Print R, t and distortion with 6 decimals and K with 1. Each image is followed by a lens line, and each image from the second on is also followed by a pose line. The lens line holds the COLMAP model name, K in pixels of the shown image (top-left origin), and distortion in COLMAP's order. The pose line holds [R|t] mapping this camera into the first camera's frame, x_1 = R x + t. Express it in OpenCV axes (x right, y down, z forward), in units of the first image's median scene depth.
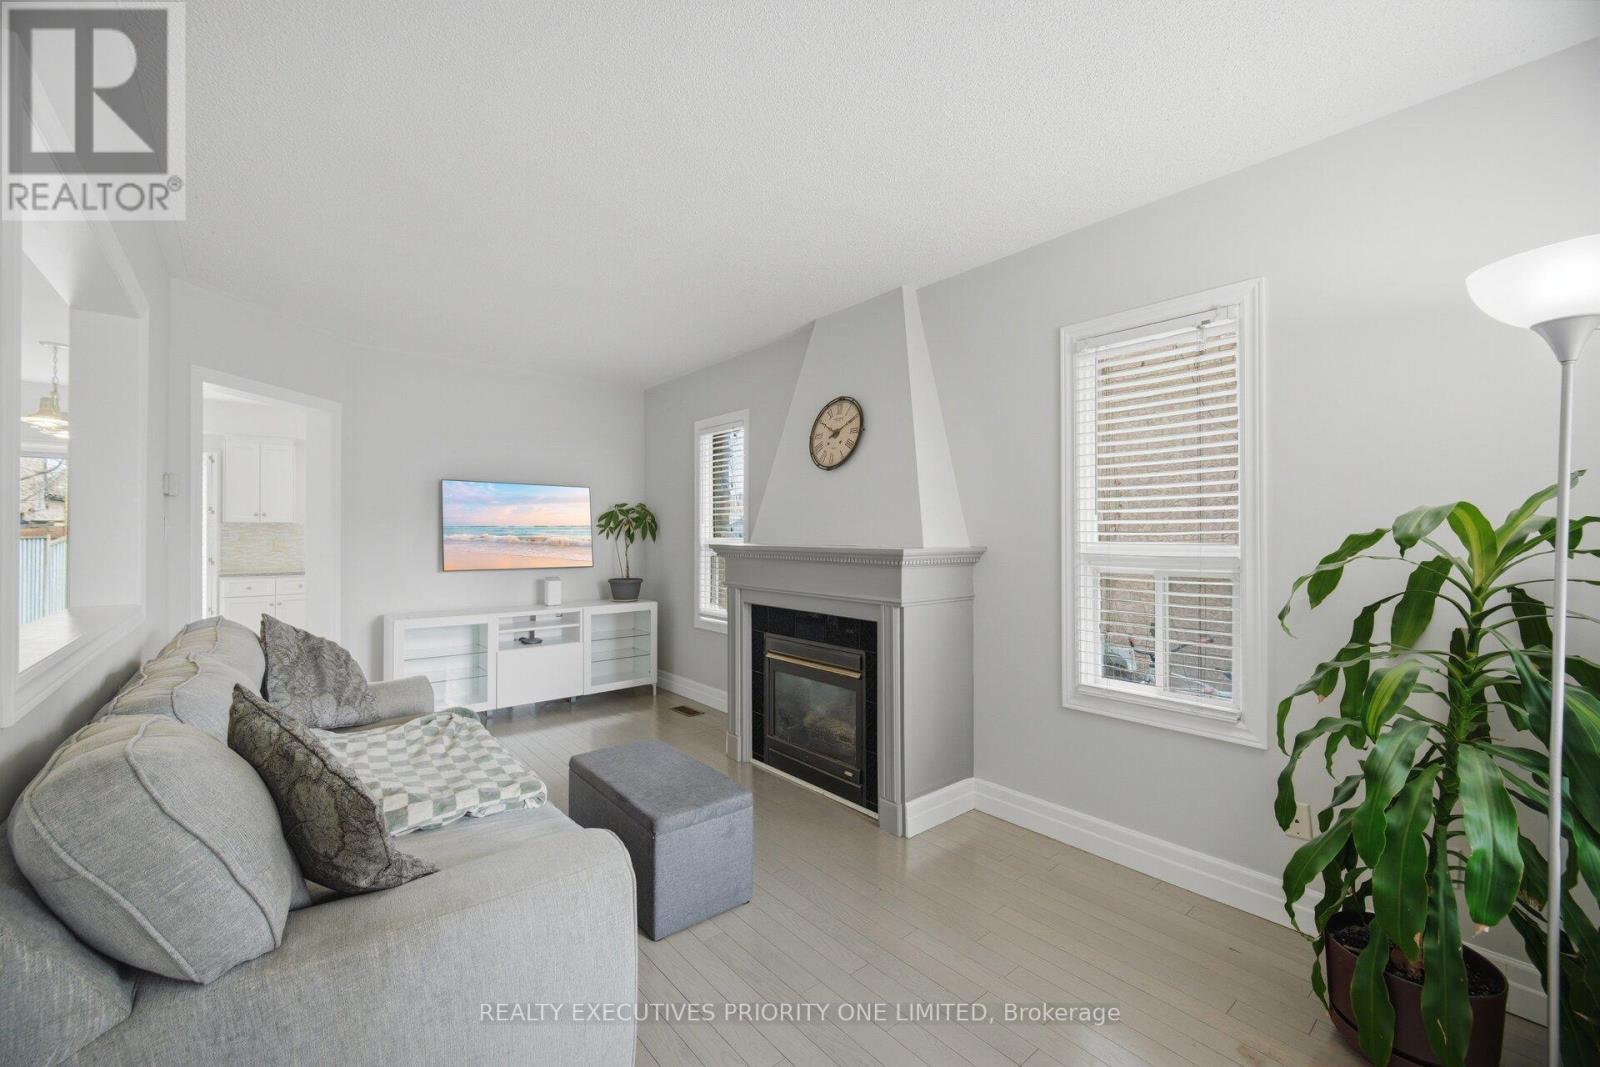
lens RADIAL K [[624.5, 0, 800.0], [0, 624.5, 533.5], [0, 0, 1]] dist [0.001358, 0.000067]
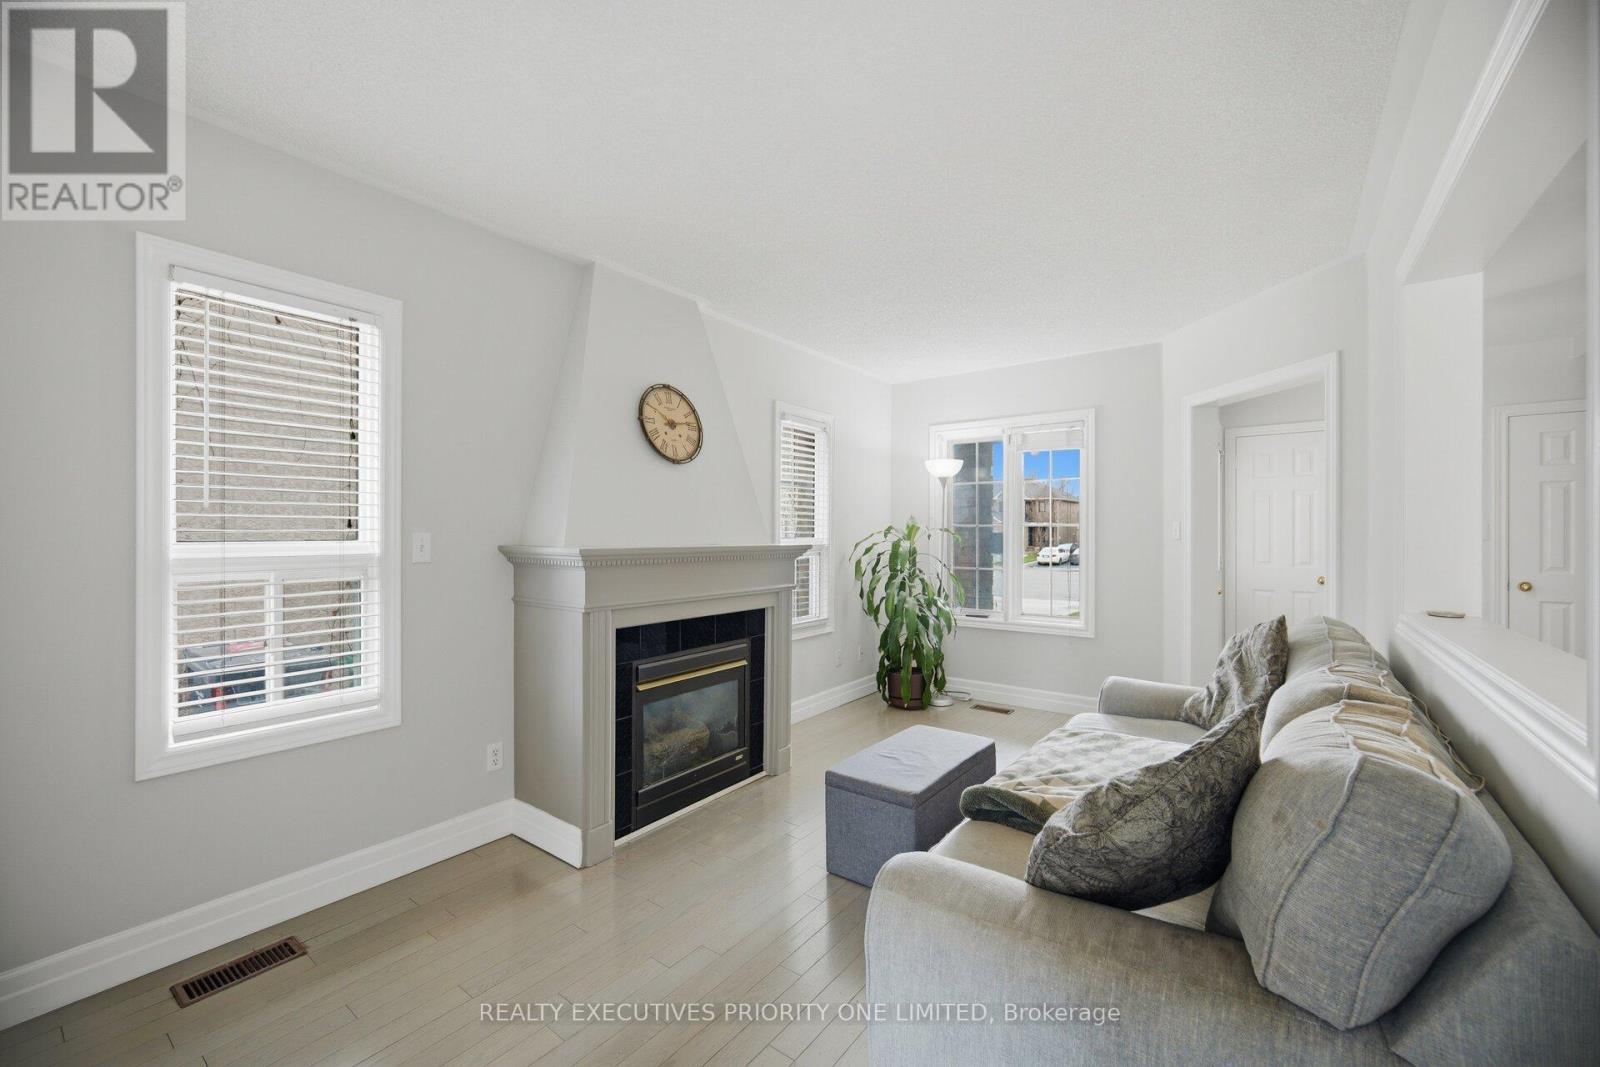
lens RADIAL K [[656.2, 0, 766.7], [0, 656.2, 533.7], [0, 0, 1]] dist [-0.000993, -0.000117]
pose [[-0.194462, -0.002773, 0.980906, -0.910726], [-0.007424, 0.999972, 0.001355, -0.000462], [-0.980882, -0.007019, -0.194477, 1.036000]]
